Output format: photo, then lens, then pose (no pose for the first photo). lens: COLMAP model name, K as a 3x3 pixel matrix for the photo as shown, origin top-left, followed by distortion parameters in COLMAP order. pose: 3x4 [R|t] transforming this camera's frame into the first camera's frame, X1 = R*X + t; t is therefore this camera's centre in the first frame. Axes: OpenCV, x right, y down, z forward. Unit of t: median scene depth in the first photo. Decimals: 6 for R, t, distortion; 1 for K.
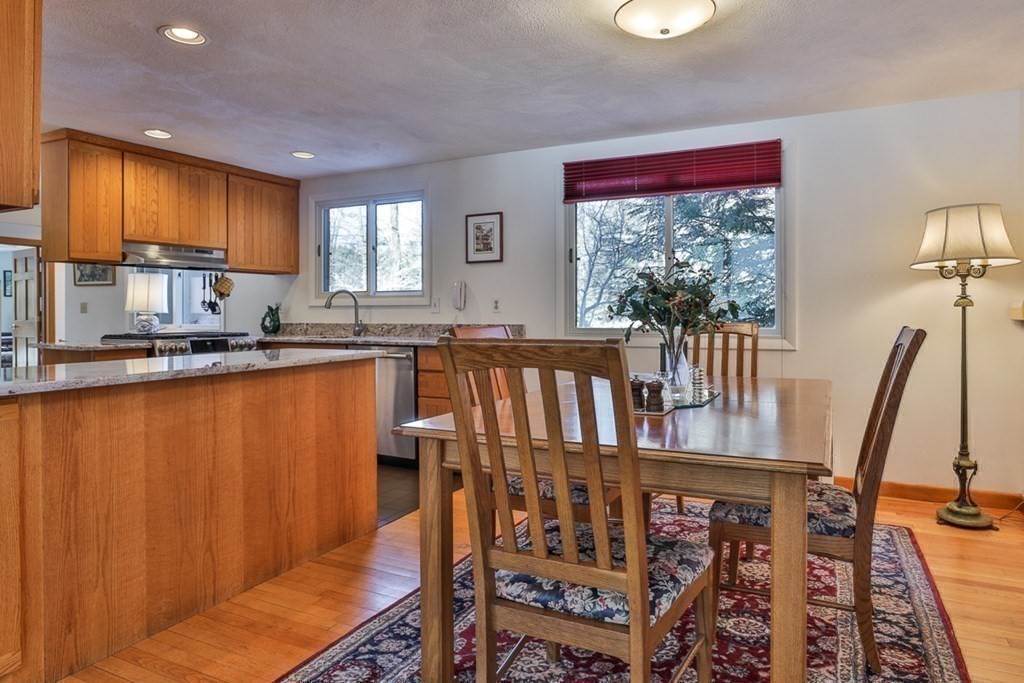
lens RADIAL K [[595.8, 0, 543.0], [0, 595.8, 310.4], [0, 0, 1]] dist [-0.002259, -0.000801]
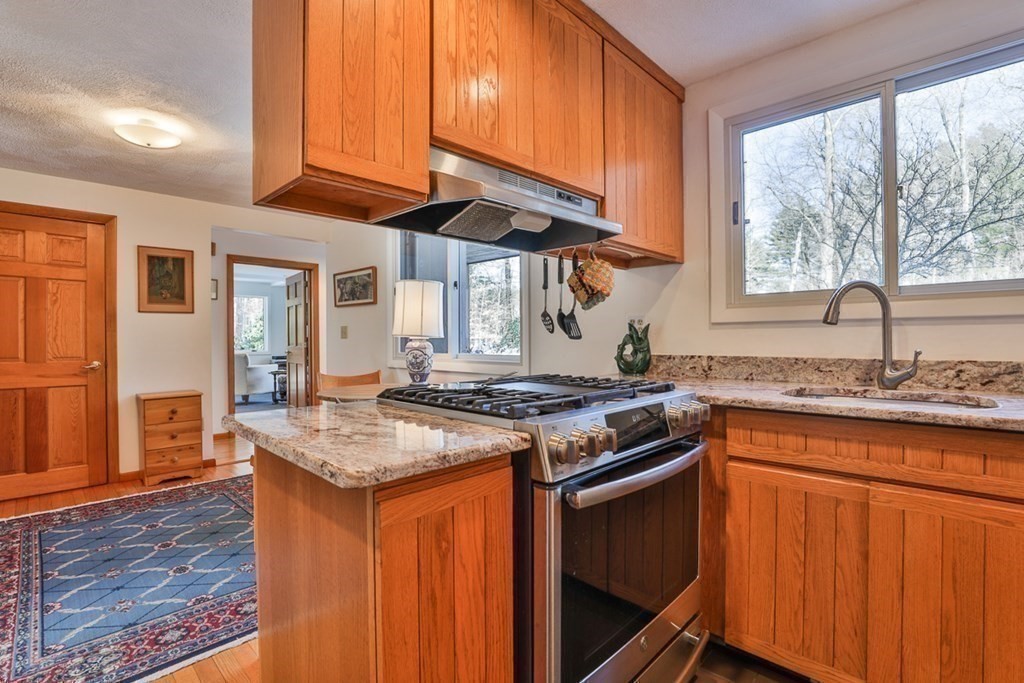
lens RADIAL K [[469.6, 0, 515.0], [0, 469.6, 339.9], [0, 0, 1]] dist [-0.033356, 0.007988]
pose [[0.953010, 0.000249, -0.302940, -0.431391], [0.001182, 0.999989, 0.004543, 0.005329], [0.302938, -0.004687, 0.952999, 0.560419]]
